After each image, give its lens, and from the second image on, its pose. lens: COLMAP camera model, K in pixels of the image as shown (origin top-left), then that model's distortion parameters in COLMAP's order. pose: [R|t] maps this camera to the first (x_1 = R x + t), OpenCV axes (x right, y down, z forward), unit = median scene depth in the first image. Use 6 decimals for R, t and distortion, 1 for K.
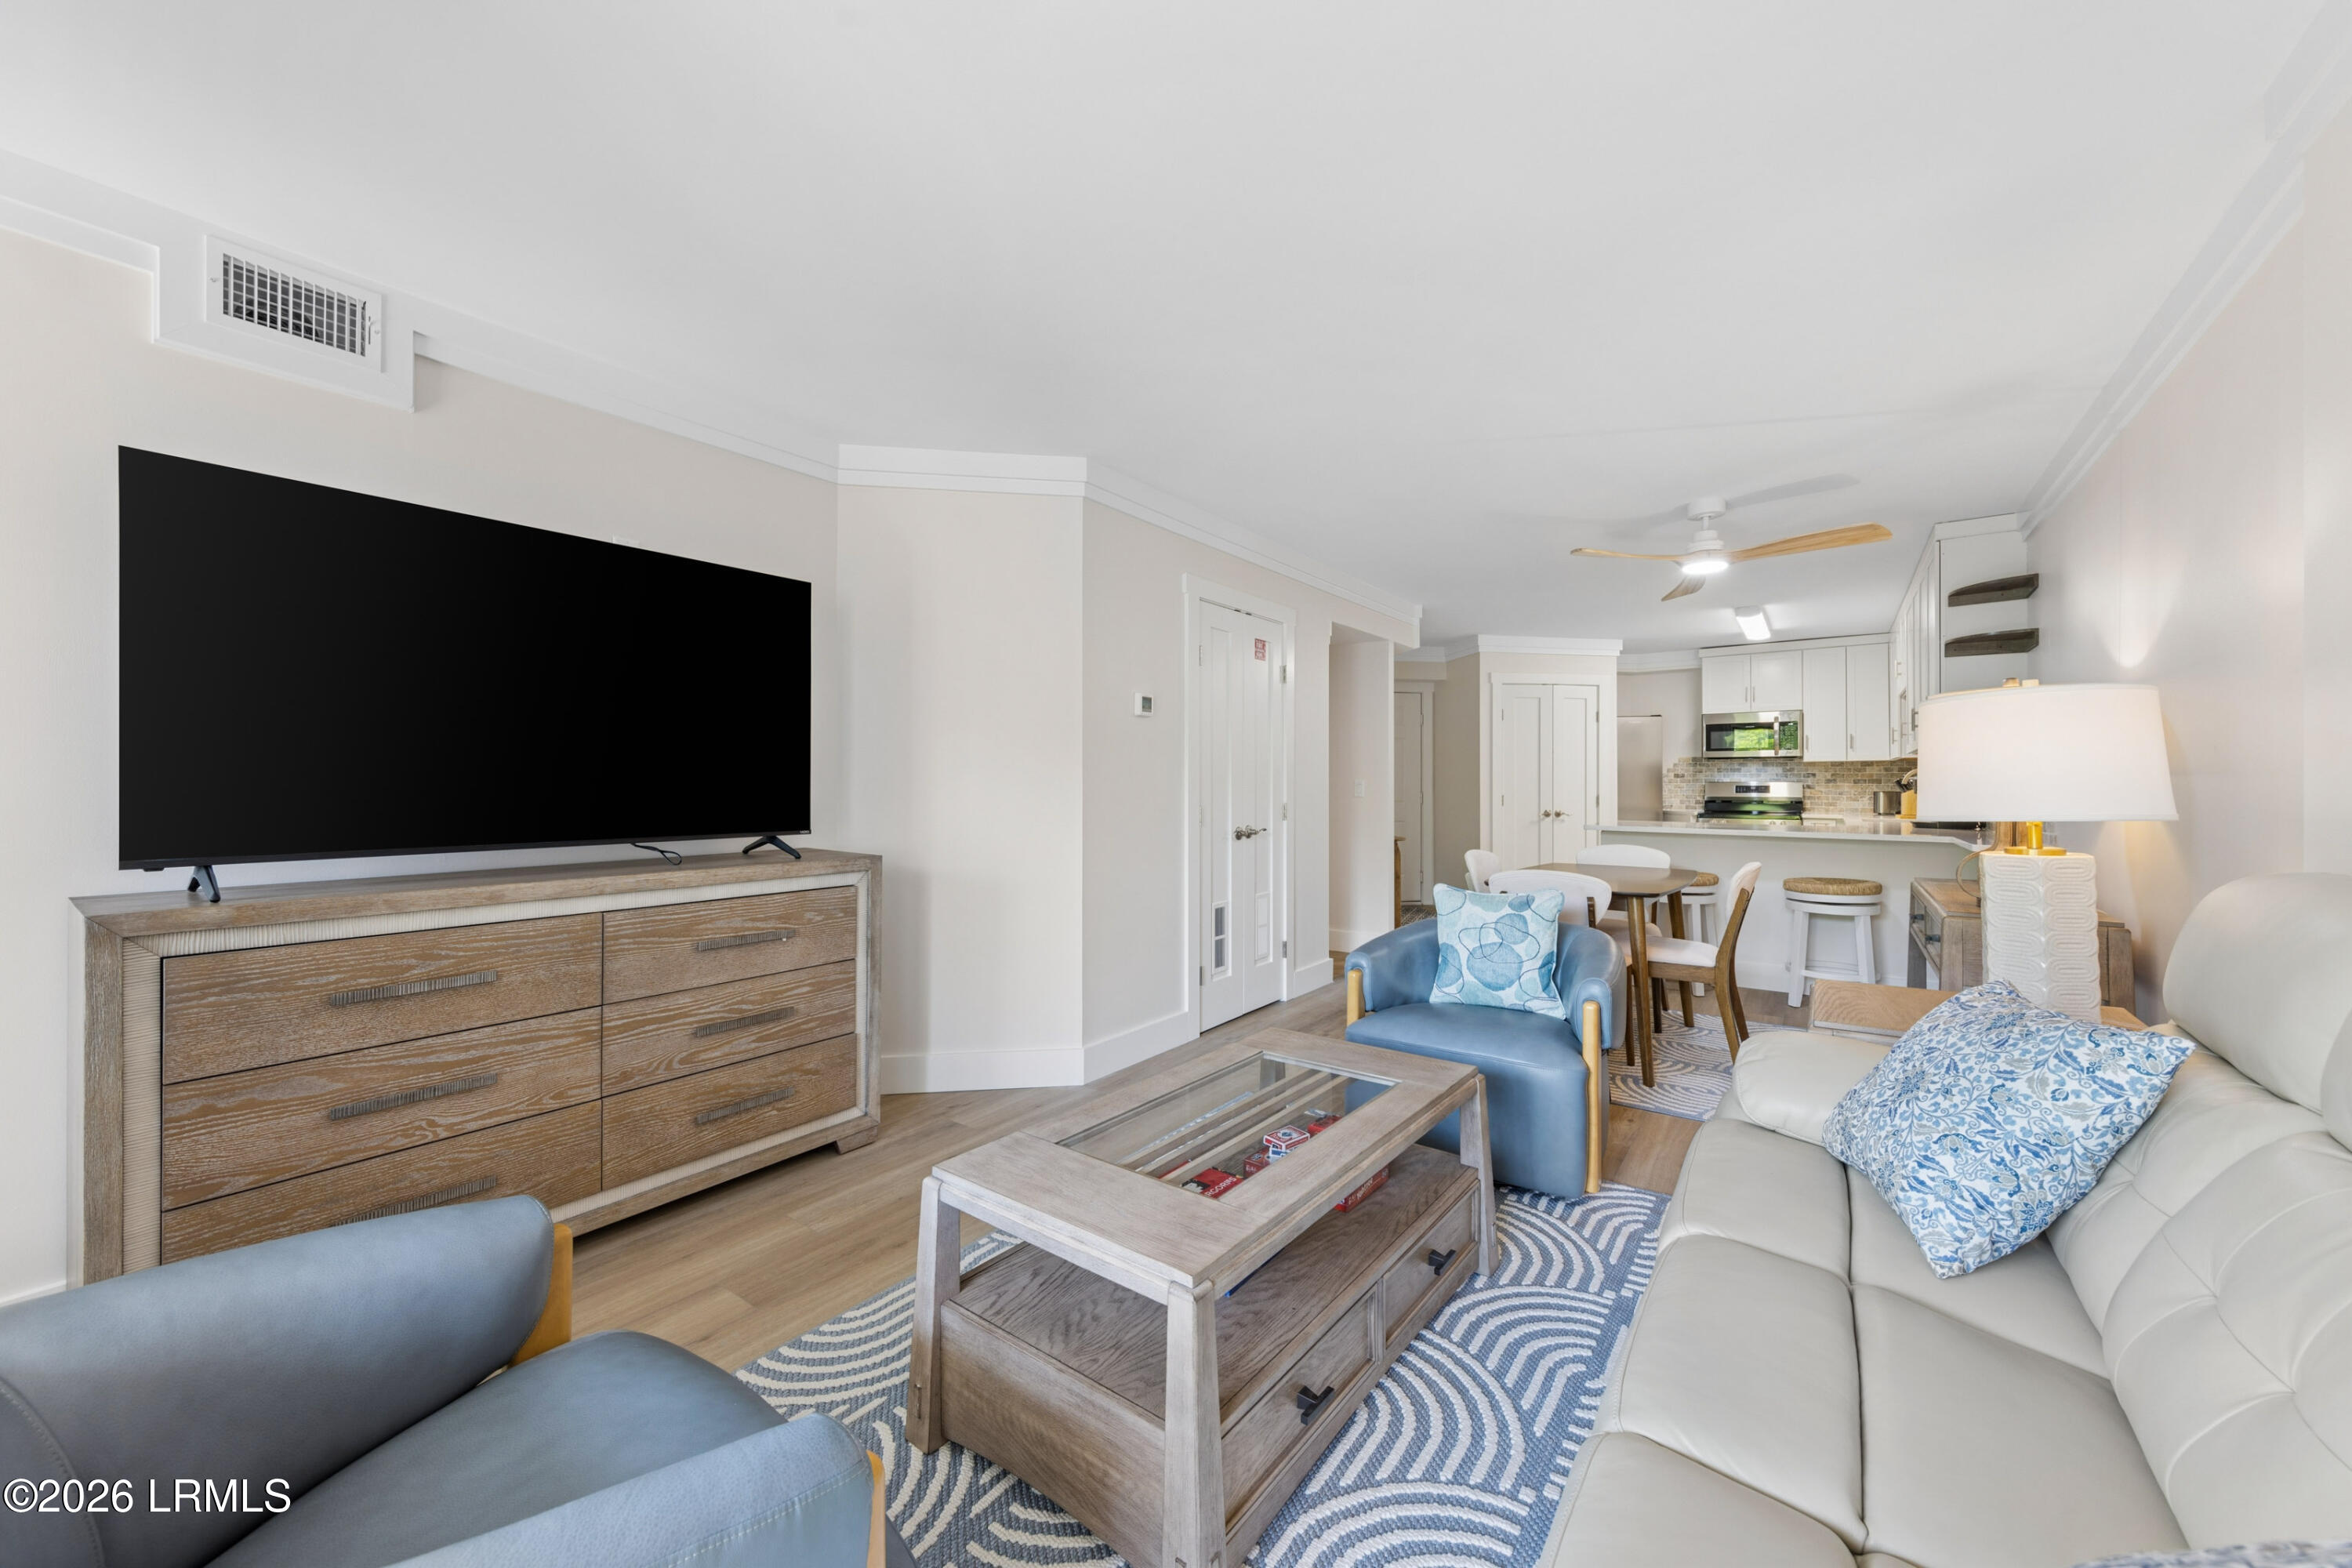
lens RADIAL K [[876.7, 0, 1176.0], [0, 876.7, 784.0], [0, 0, 1]] dist [0.003041, 0.000011]
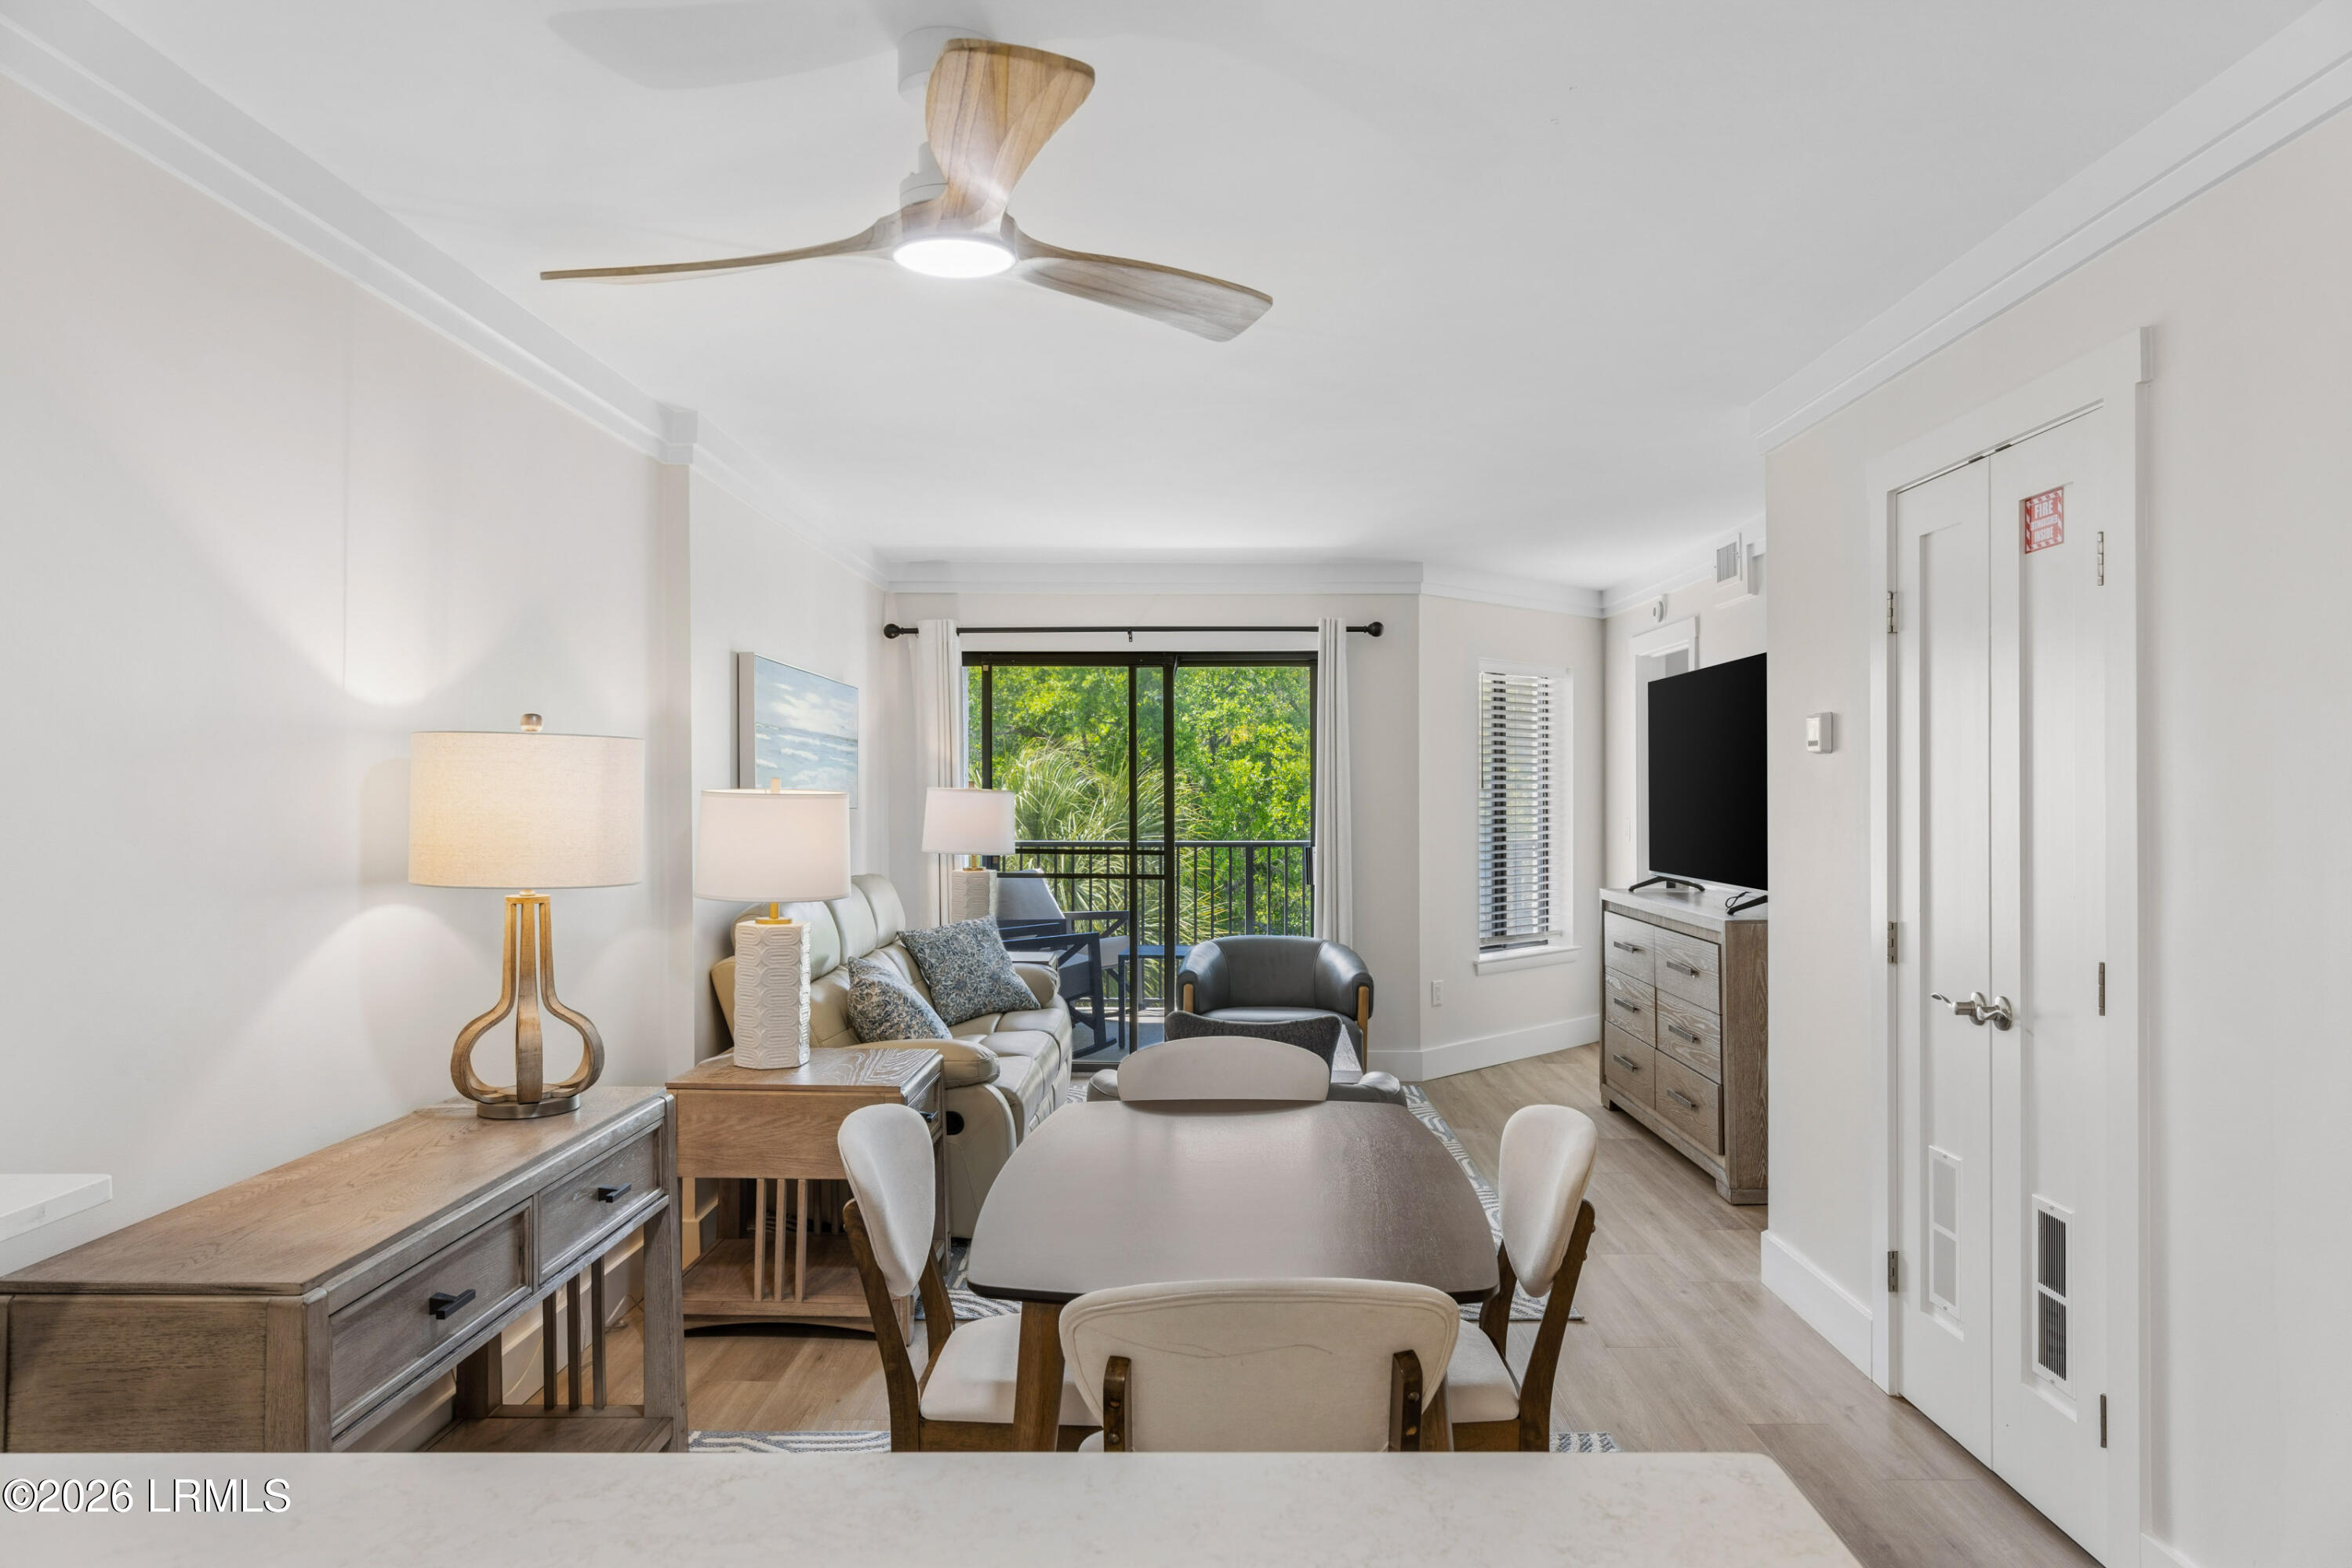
lens RADIAL K [[1527.5, 0, 1193.3], [0, 1527.5, 775.7], [0, 0, 1]] dist [0.001273, 0.001135]
pose [[-0.812666, -0.004569, -0.582711, 0.941018], [0.001552, 0.999949, -0.010005, -0.054037], [0.582727, -0.009035, -0.812618, 1.649274]]
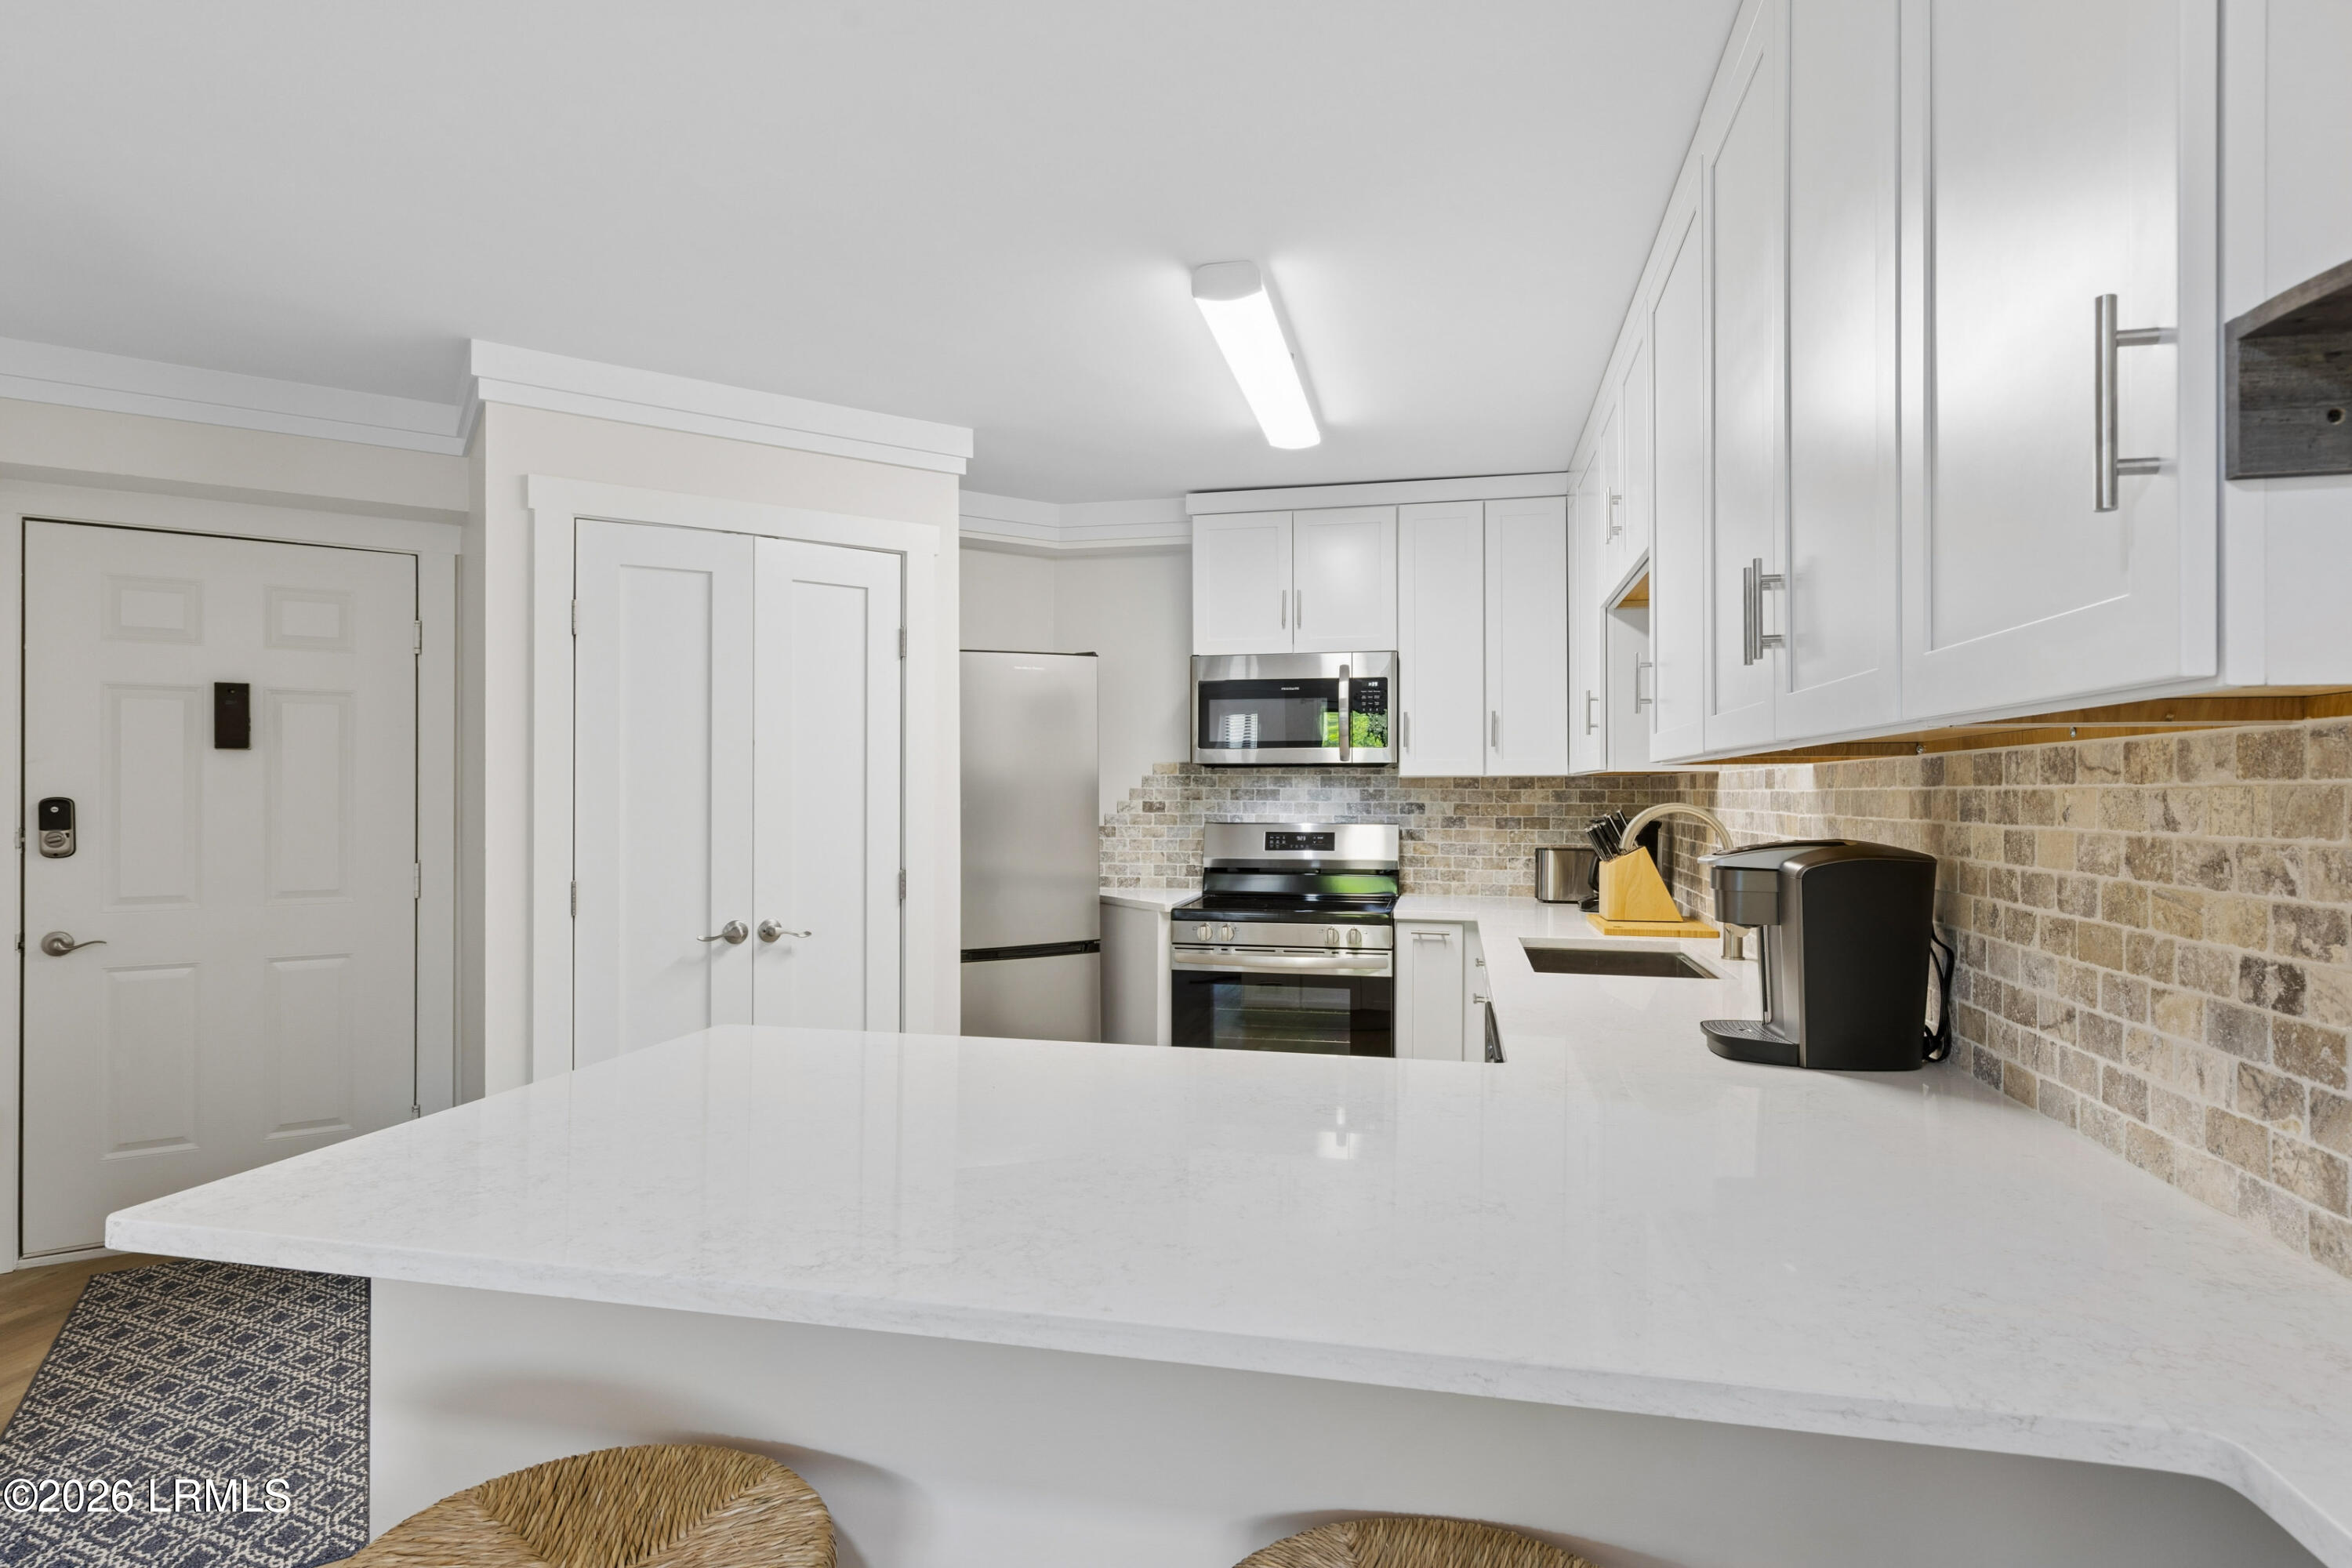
lens RADIAL K [[1254.5, 0, 1177.7], [0, 1254.5, 788.6], [0, 0, 1]] dist [0.006507, -0.000788]
pose [[0.911971, 0.001909, 0.410250, 0.805698], [-0.000840, 0.999996, -0.002785, -0.038595], [-0.410254, 0.002195, 0.911969, 1.076790]]
